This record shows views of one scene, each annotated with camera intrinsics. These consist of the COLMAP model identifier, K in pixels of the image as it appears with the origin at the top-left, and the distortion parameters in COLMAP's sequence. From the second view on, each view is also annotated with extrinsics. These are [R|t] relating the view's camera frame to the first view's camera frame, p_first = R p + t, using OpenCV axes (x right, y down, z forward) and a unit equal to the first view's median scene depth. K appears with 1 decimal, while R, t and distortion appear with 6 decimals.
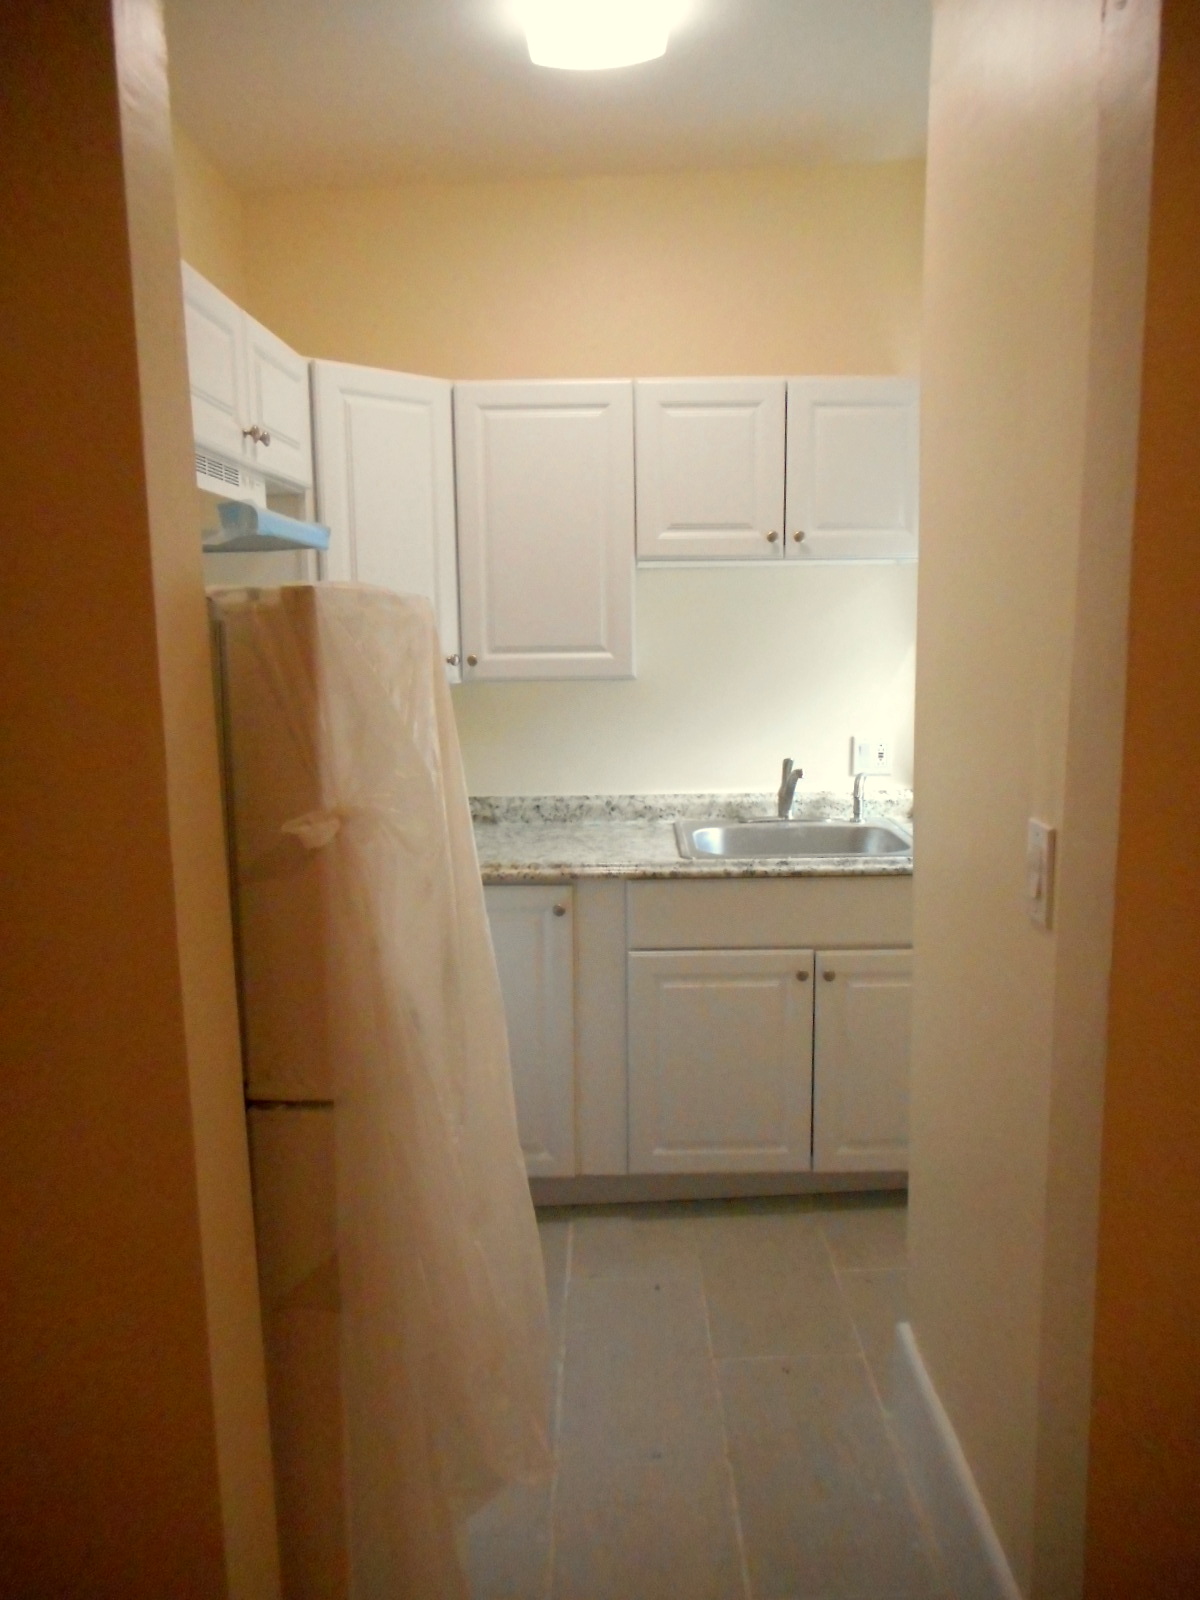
lens RADIAL K [[1187.1, 0, 600.0], [0, 1187.1, 800.0], [0, 0, 1]] dist [-0.011926, 0.007979]
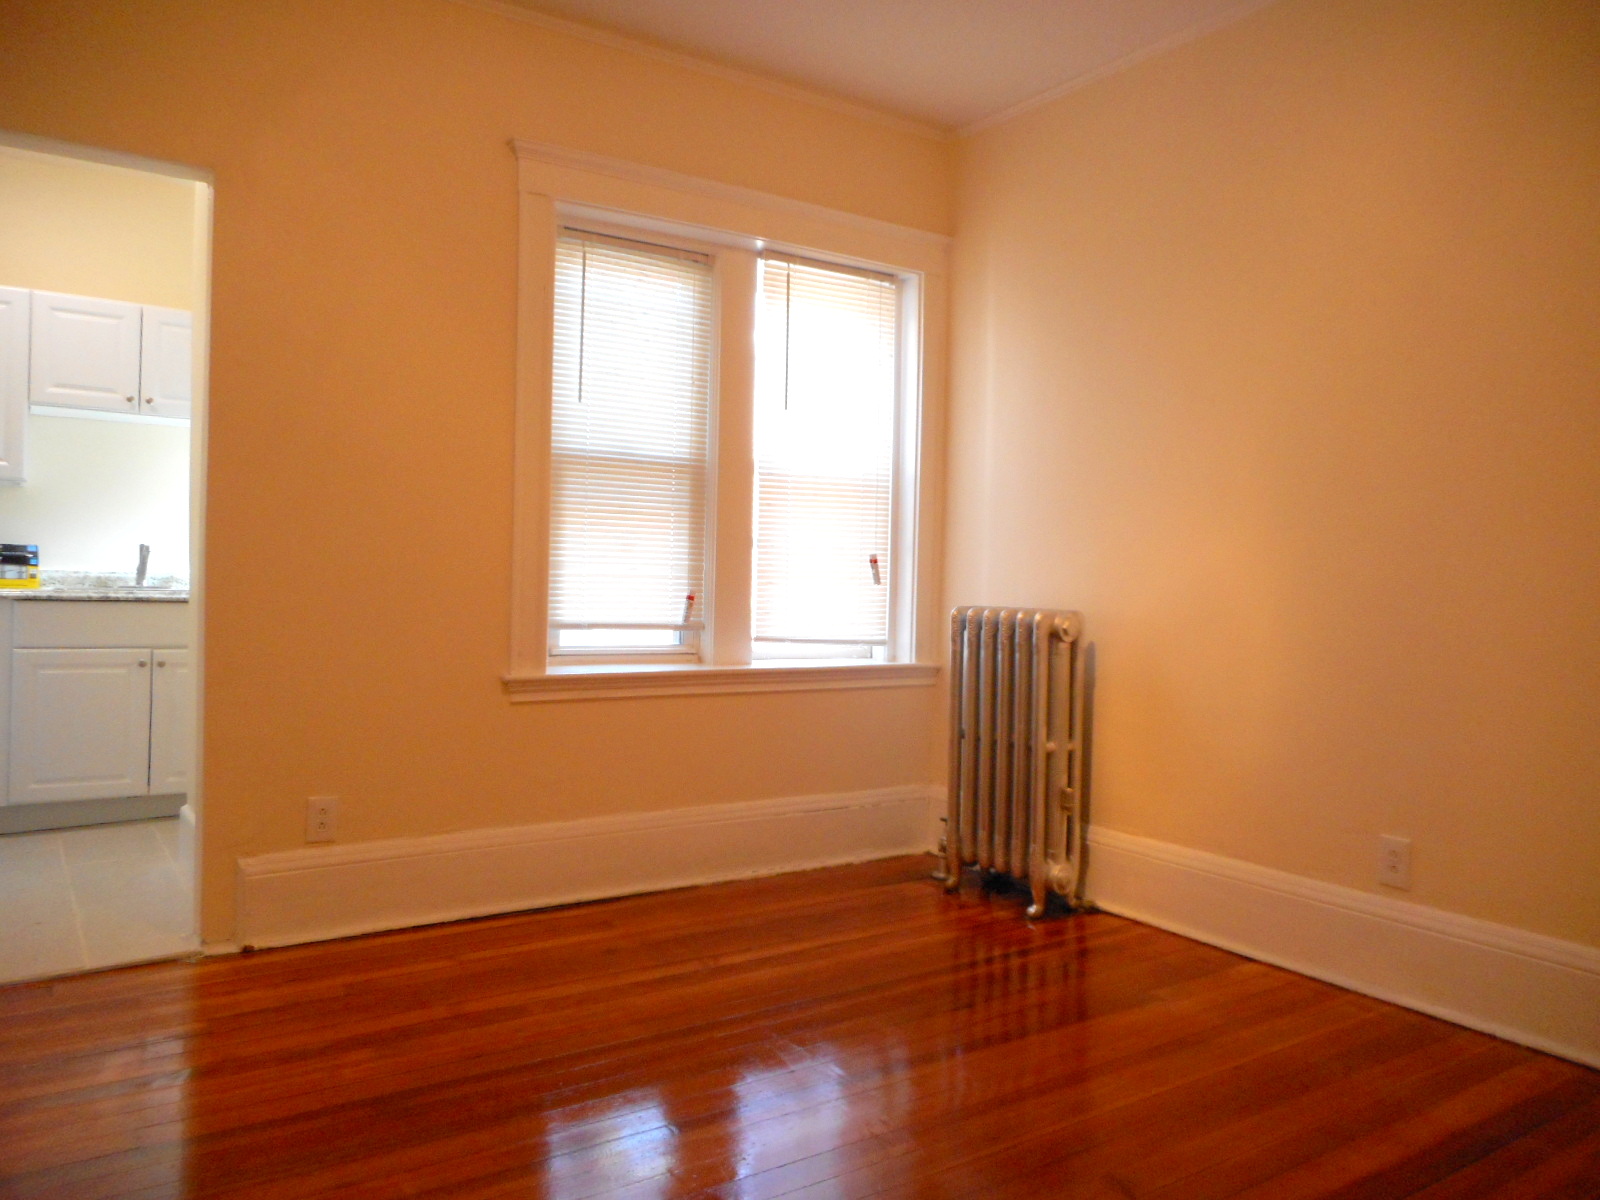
lens RADIAL K [[1187.1, 0, 806.7], [0, 1187.1, 594.0], [0, 0, 1]] dist [-0.011926, 0.007979]
pose [[0.822769, 0.031708, 0.567491, -0.001593], [0.050446, 0.990428, -0.128478, 0.302753], [-0.566133, 0.134335, 0.813294, -0.814512]]
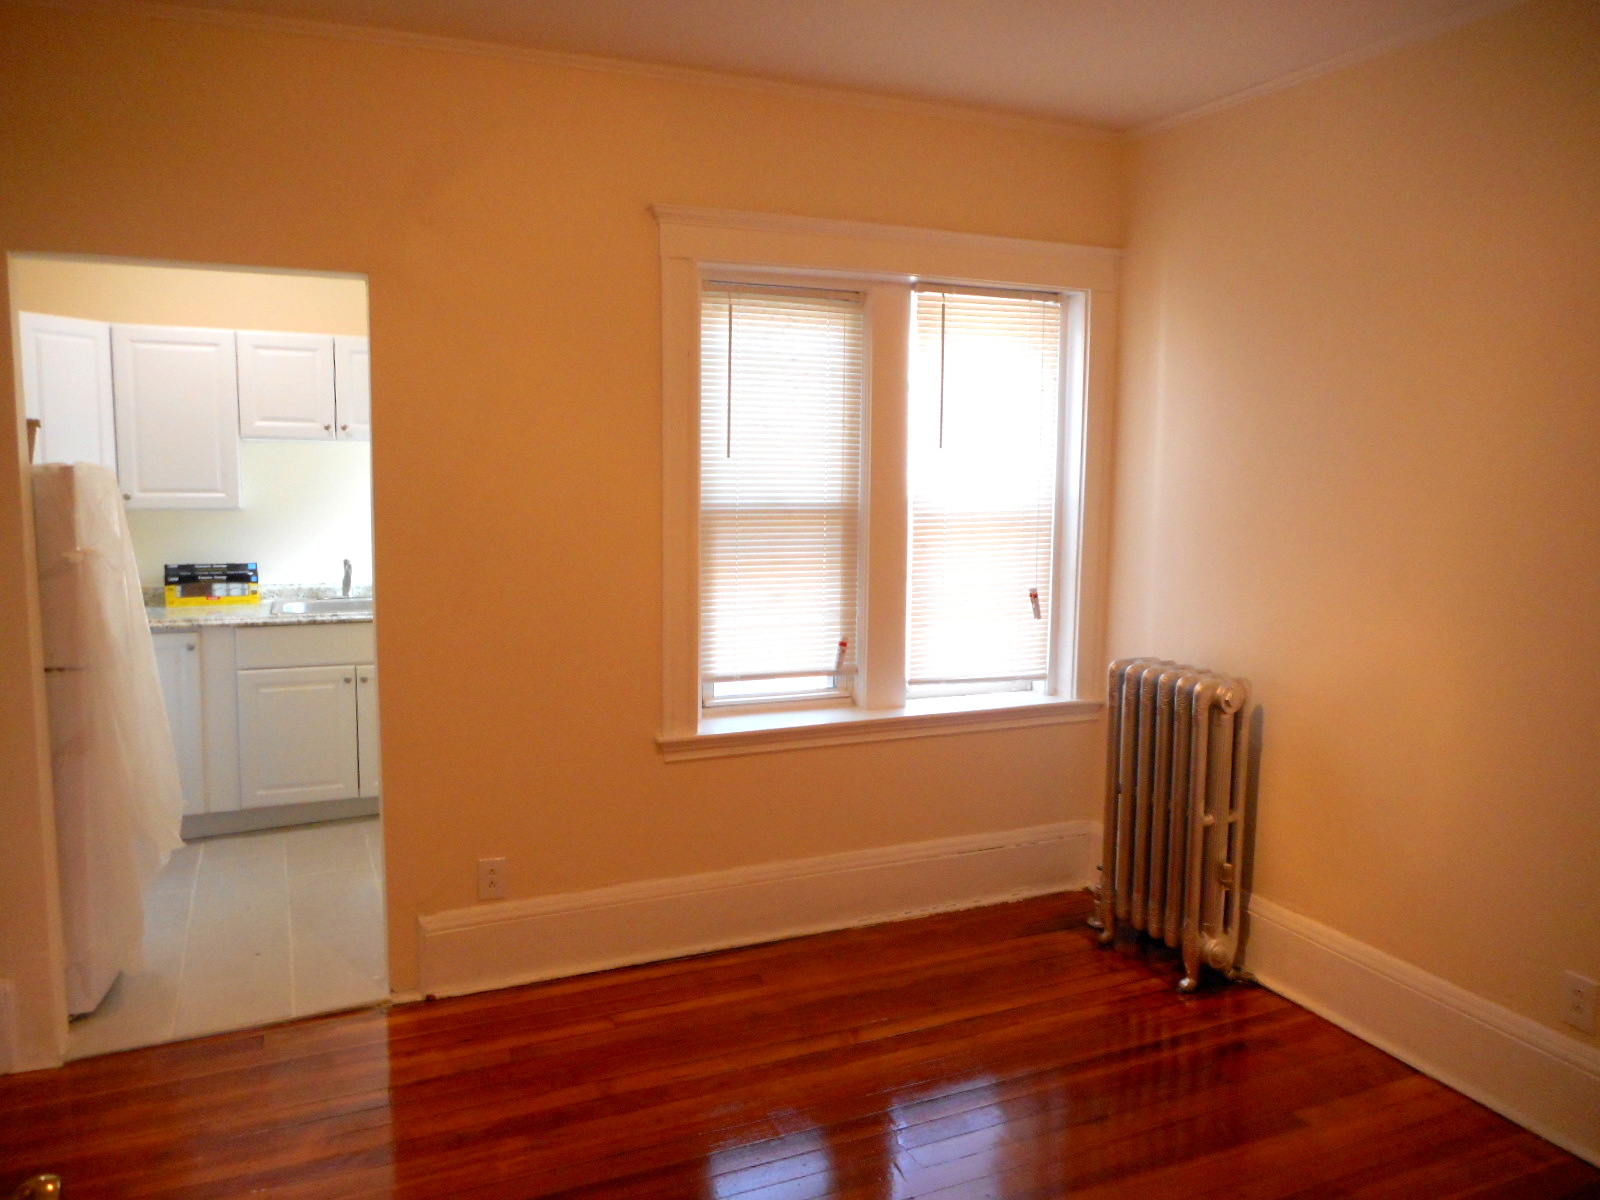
lens RADIAL K [[1187.1, 0, 806.7], [0, 1187.1, 594.0], [0, 0, 1]] dist [-0.011926, 0.007979]
pose [[0.908740, -0.019099, 0.416926, 0.059218], [0.037582, 0.998639, -0.036168, 0.109284], [-0.415668, 0.048537, 0.908220, -0.854904]]
